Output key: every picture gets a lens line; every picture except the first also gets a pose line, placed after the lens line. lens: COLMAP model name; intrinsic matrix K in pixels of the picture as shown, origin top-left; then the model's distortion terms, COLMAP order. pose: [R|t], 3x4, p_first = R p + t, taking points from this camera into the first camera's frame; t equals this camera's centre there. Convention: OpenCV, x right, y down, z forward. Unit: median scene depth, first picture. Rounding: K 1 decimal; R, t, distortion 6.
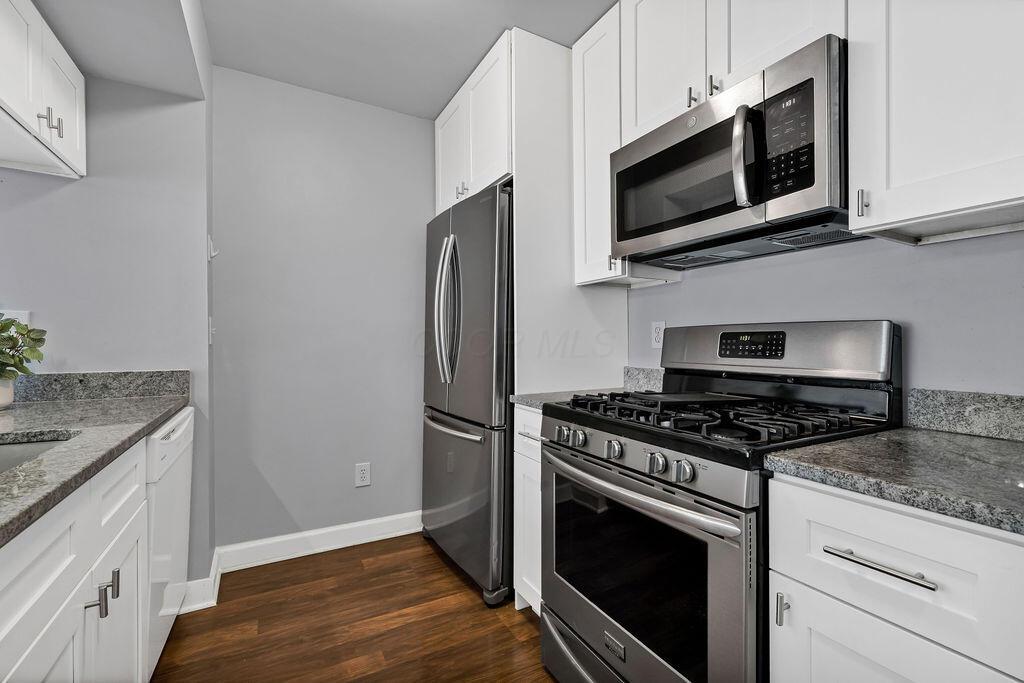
lens RADIAL K [[459.5, 0, 517.7], [0, 459.5, 345.0], [0, 0, 1]] dist [0.004724, -0.004835]
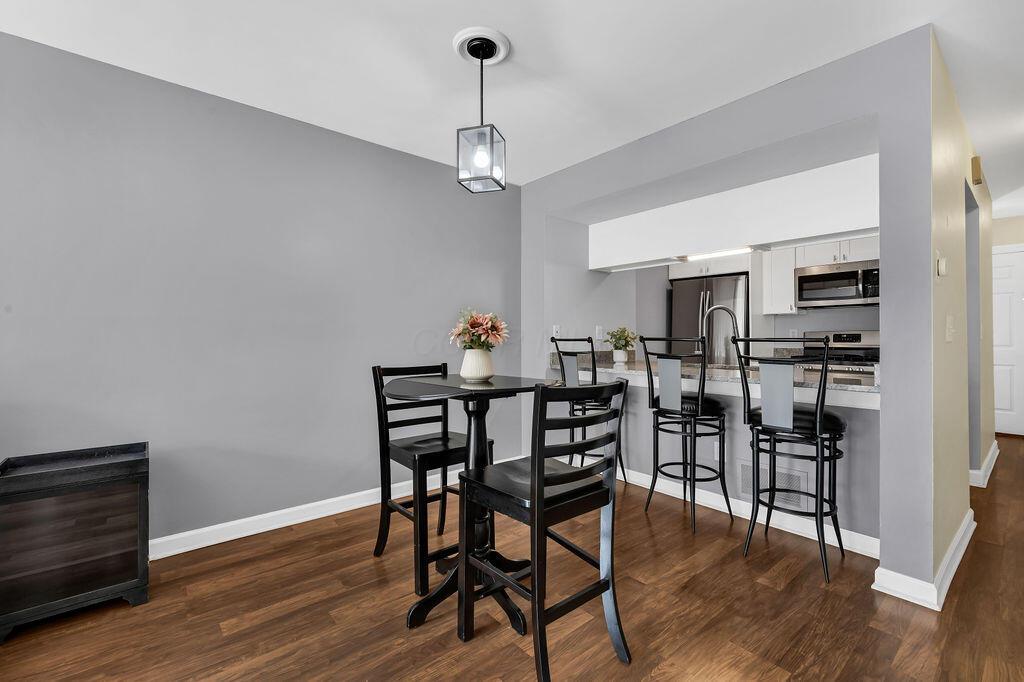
lens RADIAL K [[459.5, 0, 498.1], [0, 459.5, 335.1], [0, 0, 1]] dist [0.004724, -0.004835]
pose [[0.981286, -0.000123, 0.192554, -2.023383], [0.002320, 0.999935, -0.011183, 0.004546], [-0.192540, 0.011421, 0.981223, -1.329424]]
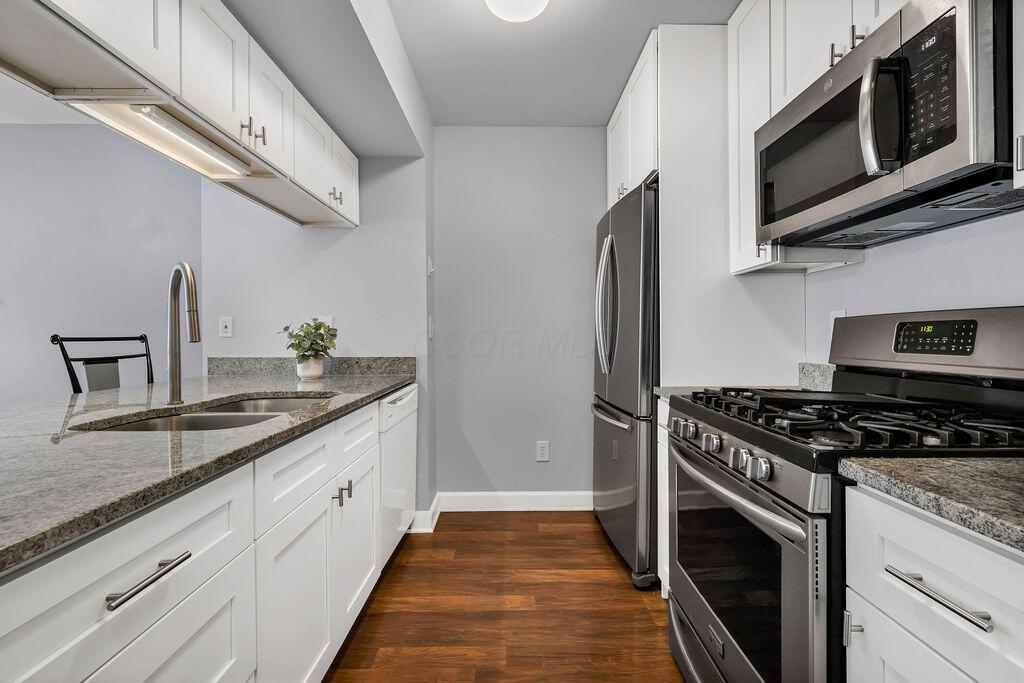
lens RADIAL K [[459.5, 0, 500.0], [0, 459.5, 341.5], [0, 0, 1]] dist [0.004724, -0.004835]
pose [[0.863308, 0.002231, -0.504672, 0.222811], [0.001327, 0.999977, 0.006691, 0.000612], [0.504676, -0.006447, 0.863285, -0.063827]]
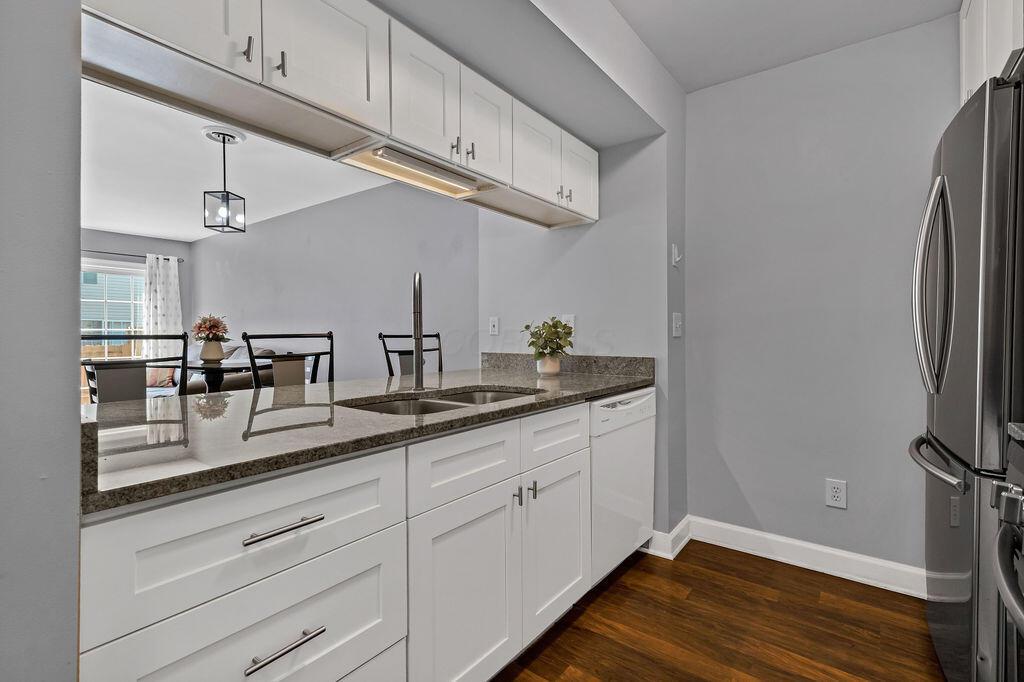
lens RADIAL K [[459.5, 0, 501.8], [0, 459.5, 338.2], [0, 0, 1]] dist [0.004724, -0.004835]
pose [[0.372584, 0.004872, -0.927986, 0.313221], [-0.005077, 0.999982, 0.003212, 0.001249], [0.927985, 0.003515, 0.372602, 0.187185]]
